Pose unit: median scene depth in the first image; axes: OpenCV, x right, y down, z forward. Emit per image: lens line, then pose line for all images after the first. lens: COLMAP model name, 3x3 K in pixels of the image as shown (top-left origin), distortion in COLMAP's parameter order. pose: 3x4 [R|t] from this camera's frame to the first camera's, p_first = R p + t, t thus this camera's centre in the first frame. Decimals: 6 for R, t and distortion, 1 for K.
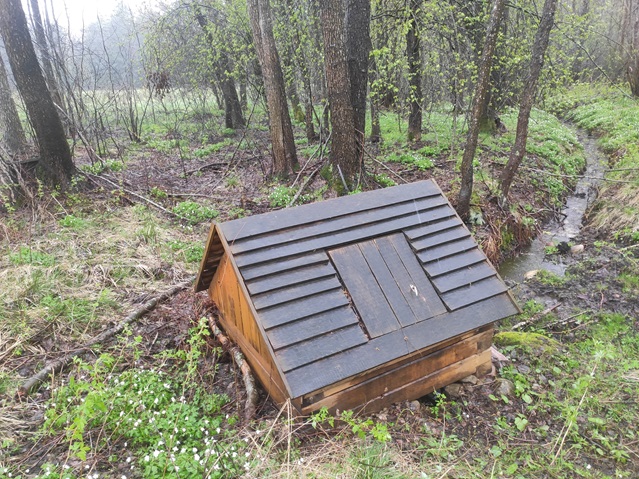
lens RADIAL K [[483.2, 0, 317.9], [0, 483.2, 237.9], [0, 0, 1]] dist [0.028468, -0.022217]
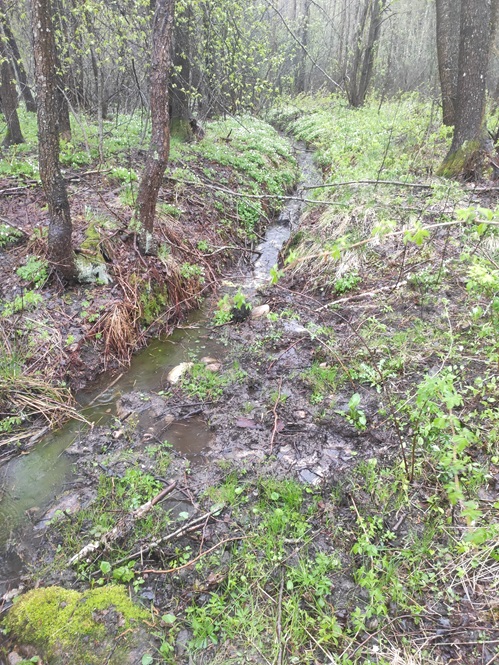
lens RADIAL K [[502.9, 0, 247.6], [0, 502.9, 334.5], [0, 0, 1]] dist [0.028468, -0.022217]
pose [[0.935422, -0.108382, 0.336510, 0.260540], [0.063325, 0.987821, 0.142125, -0.038867], [-0.347815, -0.111638, 0.930893, 0.346103]]
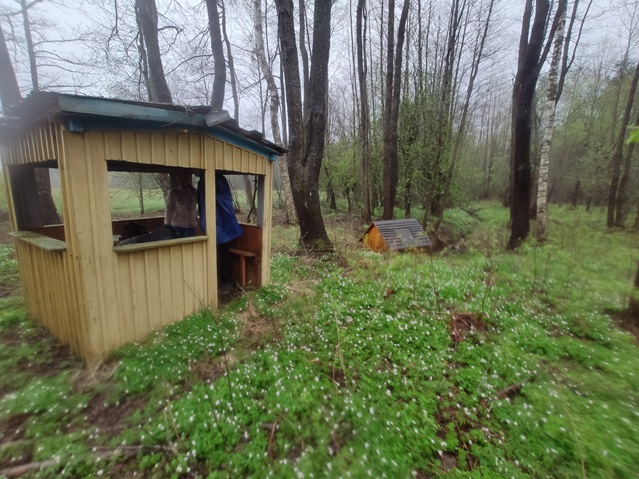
lens RADIAL K [[278.9, 0, 316.8], [0, 278.9, 238.5], [0, 0, 1]] dist [-0.017855, -0.000112]
pose [[0.992475, 0.071617, -0.099323, -0.209413], [-0.084439, 0.987706, -0.131559, 0.256177], [0.088680, 0.138955, 0.986320, -0.865902]]
